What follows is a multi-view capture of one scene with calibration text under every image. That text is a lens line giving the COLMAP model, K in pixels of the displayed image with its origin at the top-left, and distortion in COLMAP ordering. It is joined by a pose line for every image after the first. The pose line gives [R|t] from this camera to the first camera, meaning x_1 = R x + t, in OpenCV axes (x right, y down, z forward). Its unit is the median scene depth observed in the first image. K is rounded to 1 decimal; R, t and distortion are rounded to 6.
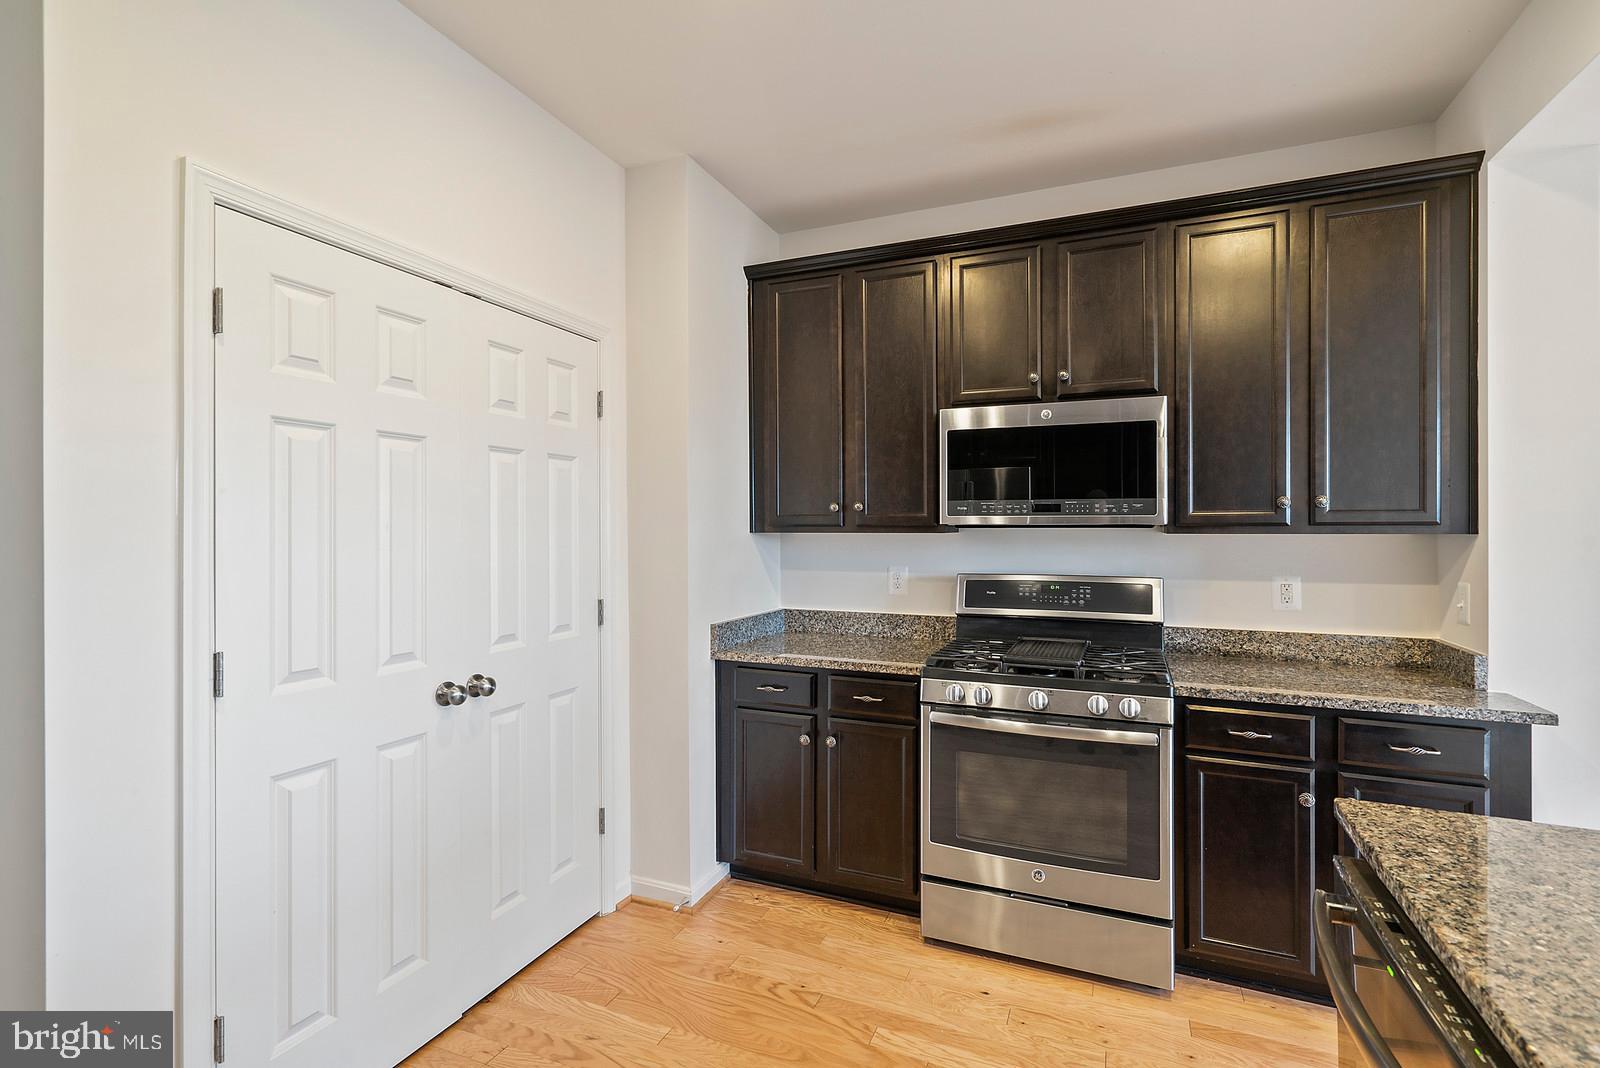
lens RADIAL K [[747.0, 0, 799.1], [0, 747.0, 527.2], [0, 0, 1]] dist [-0.004170, -0.000512]
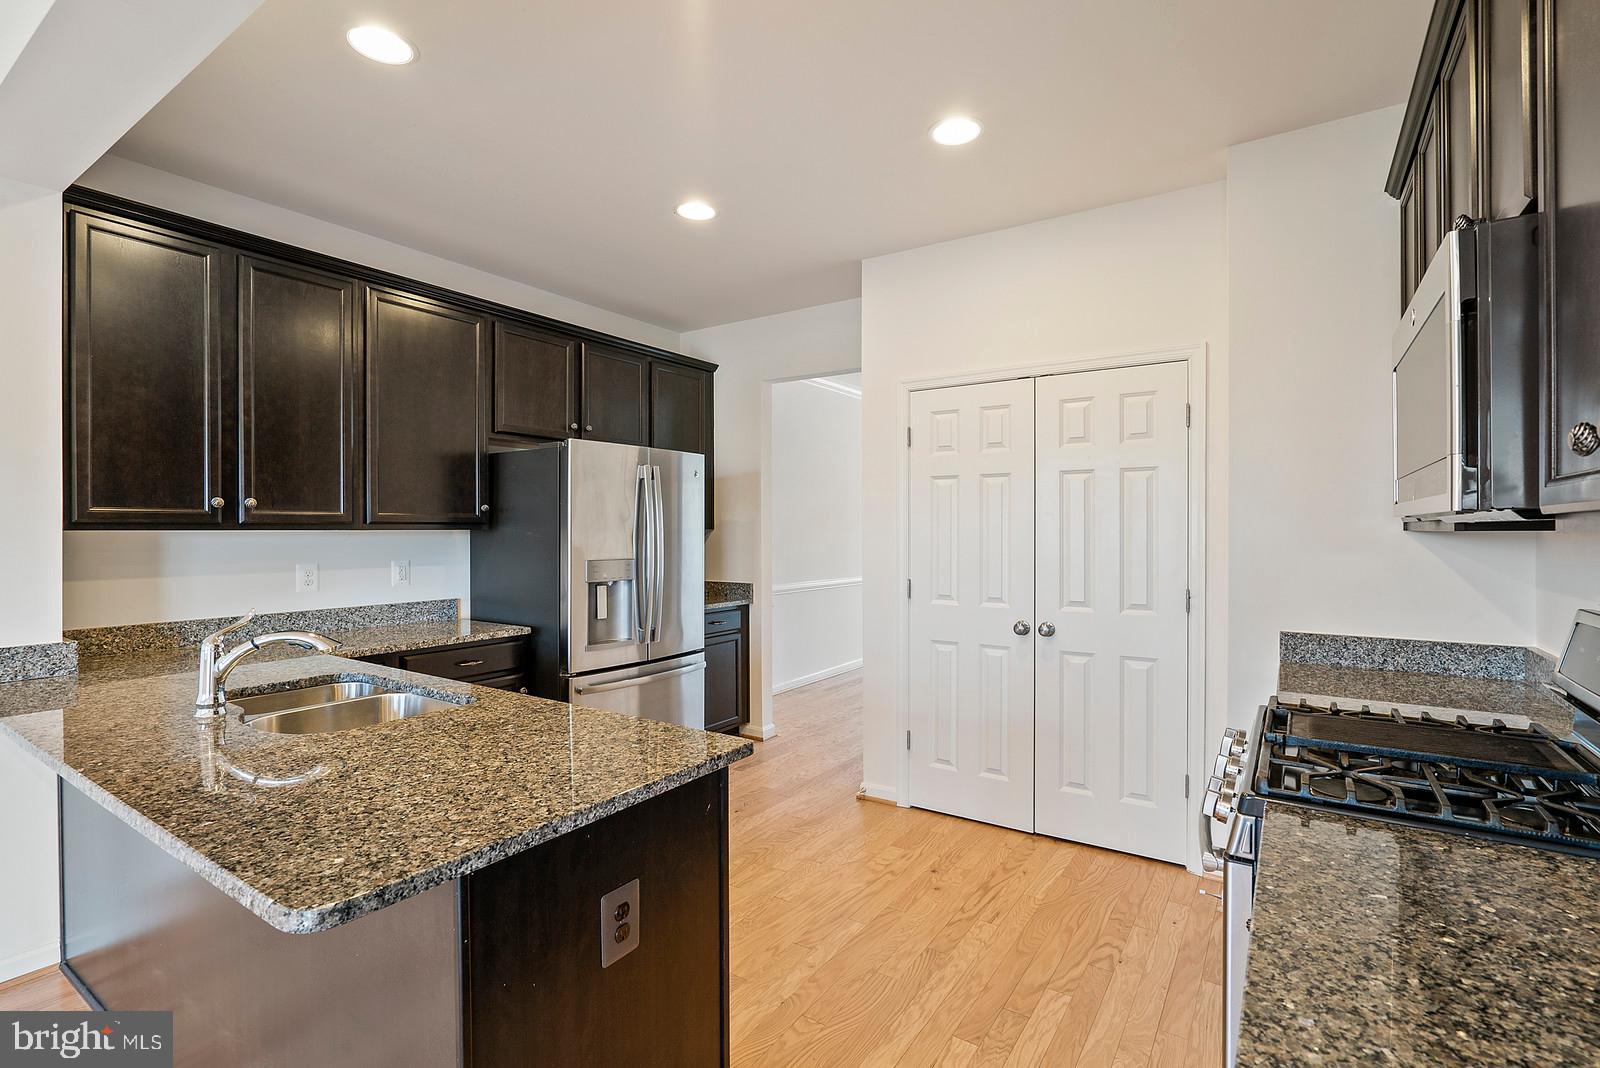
lens RADIAL K [[747.0, 0, 799.1], [0, 747.0, 527.2], [0, 0, 1]] dist [-0.004170, -0.000512]
pose [[-0.180197, 0.003762, -0.983623, 1.252414], [0.005767, 0.999980, 0.002768, -0.005221], [0.983614, -0.005174, -0.180215, 0.832399]]
